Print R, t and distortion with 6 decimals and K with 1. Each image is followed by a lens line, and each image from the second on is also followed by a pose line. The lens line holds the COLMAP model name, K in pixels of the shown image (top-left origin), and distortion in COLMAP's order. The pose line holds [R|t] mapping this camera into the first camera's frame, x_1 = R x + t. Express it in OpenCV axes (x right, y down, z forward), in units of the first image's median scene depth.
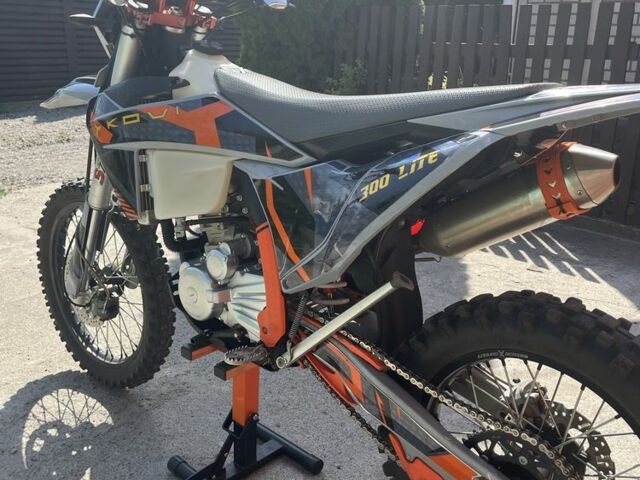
lens RADIAL K [[649.9, 0, 321.4], [0, 649.9, 241.4], [0, 0, 1]] dist [0.067800, 0.000000]
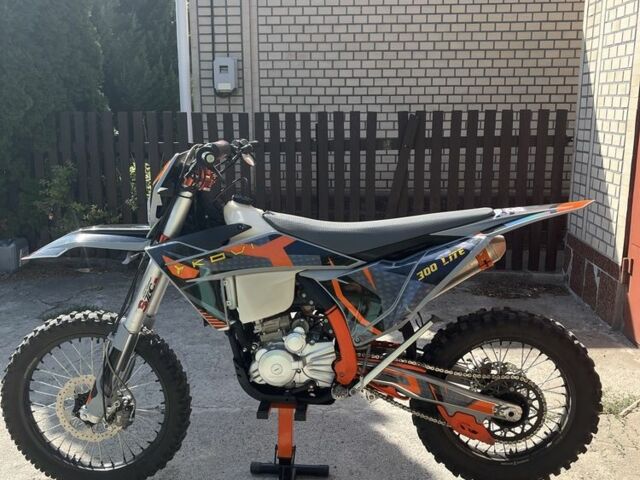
lens RADIAL K [[649.9, 0, 323.7], [0, 649.9, 233.9], [0, 0, 1]] dist [0.067800, 0.000000]
pose [[0.784946, -0.151972, 0.600637, -0.999828], [0.211003, 0.977069, -0.028534, -0.156894], [-0.582527, 0.149134, 0.799012, -0.274025]]
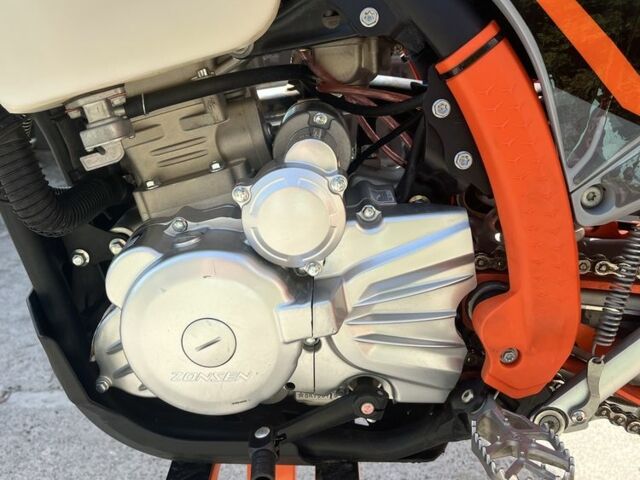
lens RADIAL K [[649.9, 0, 323.0], [0, 649.9, 245.0], [0, 0, 1]] dist [0.067800, 0.000000]
pose [[0.753320, -0.252205, 0.607373, -0.353383], [0.229064, 0.966336, 0.117155, 0.016084], [-0.616473, 0.050872, 0.785731, 0.775483]]
